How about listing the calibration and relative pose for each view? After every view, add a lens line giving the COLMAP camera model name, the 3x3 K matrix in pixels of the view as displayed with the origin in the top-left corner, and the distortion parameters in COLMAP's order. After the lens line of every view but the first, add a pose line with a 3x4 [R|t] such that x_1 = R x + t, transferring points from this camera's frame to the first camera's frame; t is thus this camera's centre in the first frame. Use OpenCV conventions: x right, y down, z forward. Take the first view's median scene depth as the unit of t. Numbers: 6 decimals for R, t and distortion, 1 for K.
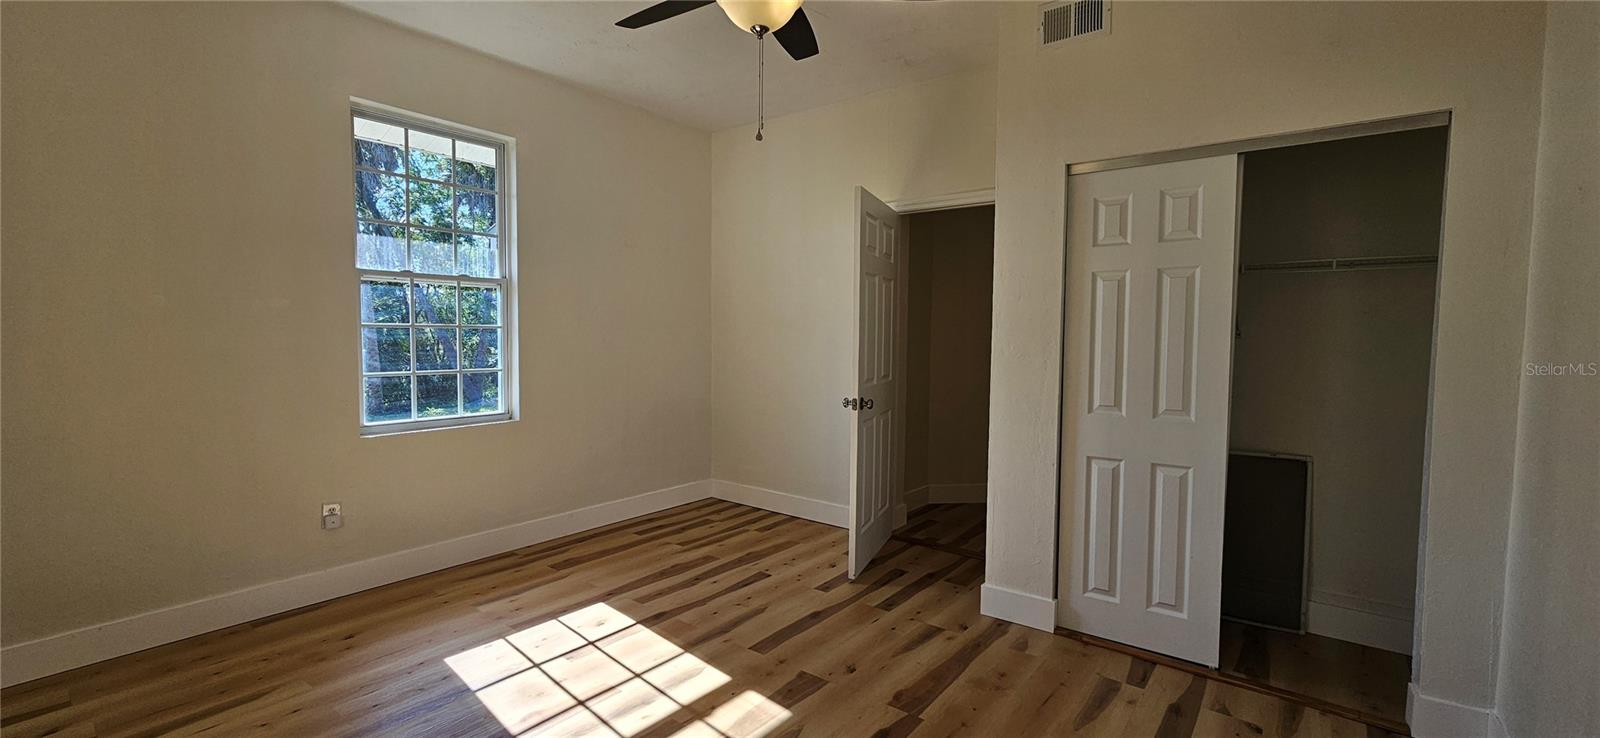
lens RADIAL K [[665.9, 0, 806.4], [0, 665.9, 369.3], [0, 0, 1]] dist [-0.001066, 0.001625]
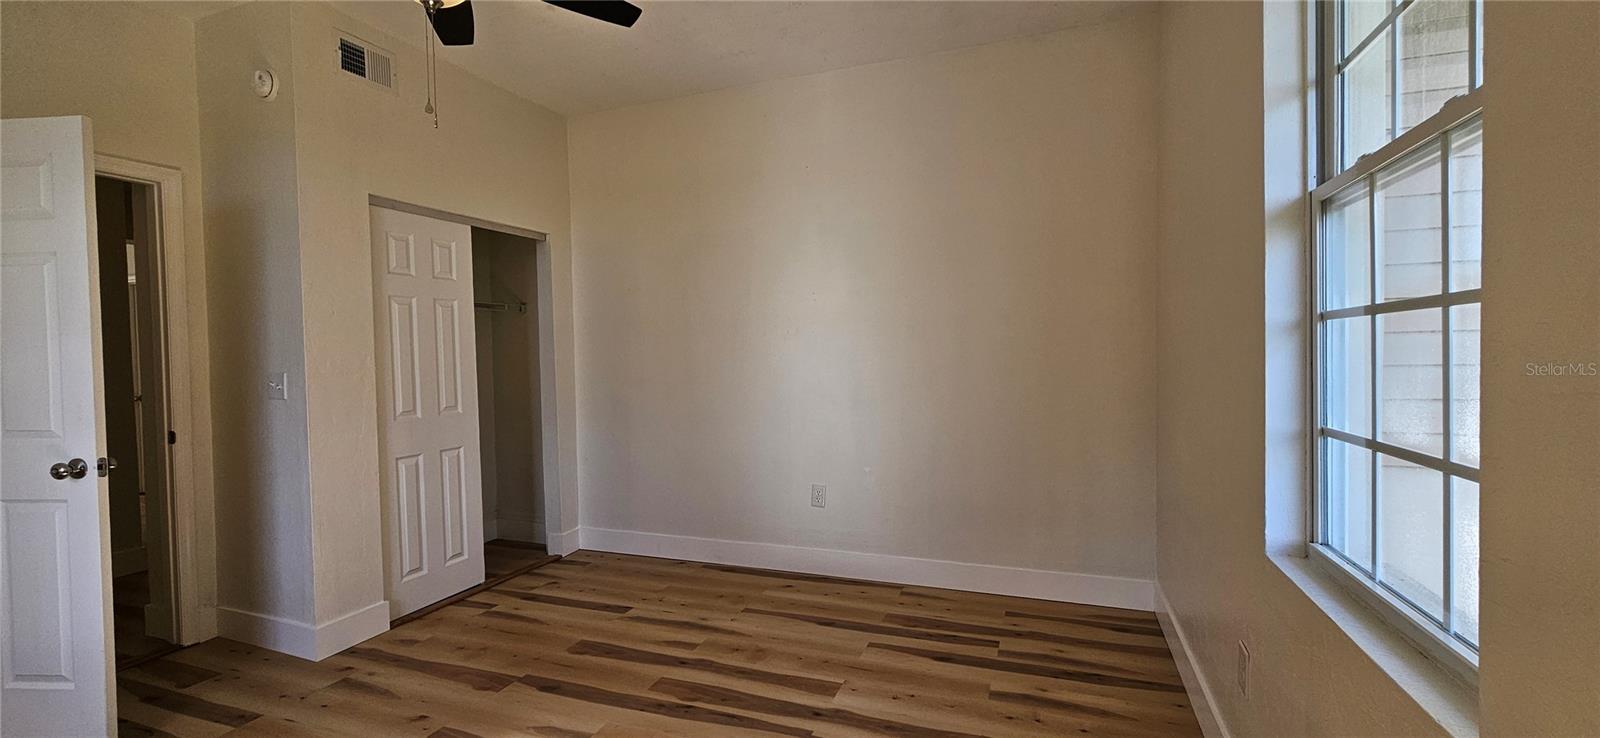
lens RADIAL K [[665.9, 0, 805.2], [0, 665.9, 366.5], [0, 0, 1]] dist [-0.001066, 0.001625]
pose [[-0.297384, -0.027419, 0.954364, -0.835849], [0.068336, 0.996413, 0.049921, -0.032606], [-0.952309, 0.080064, -0.294443, 0.644575]]
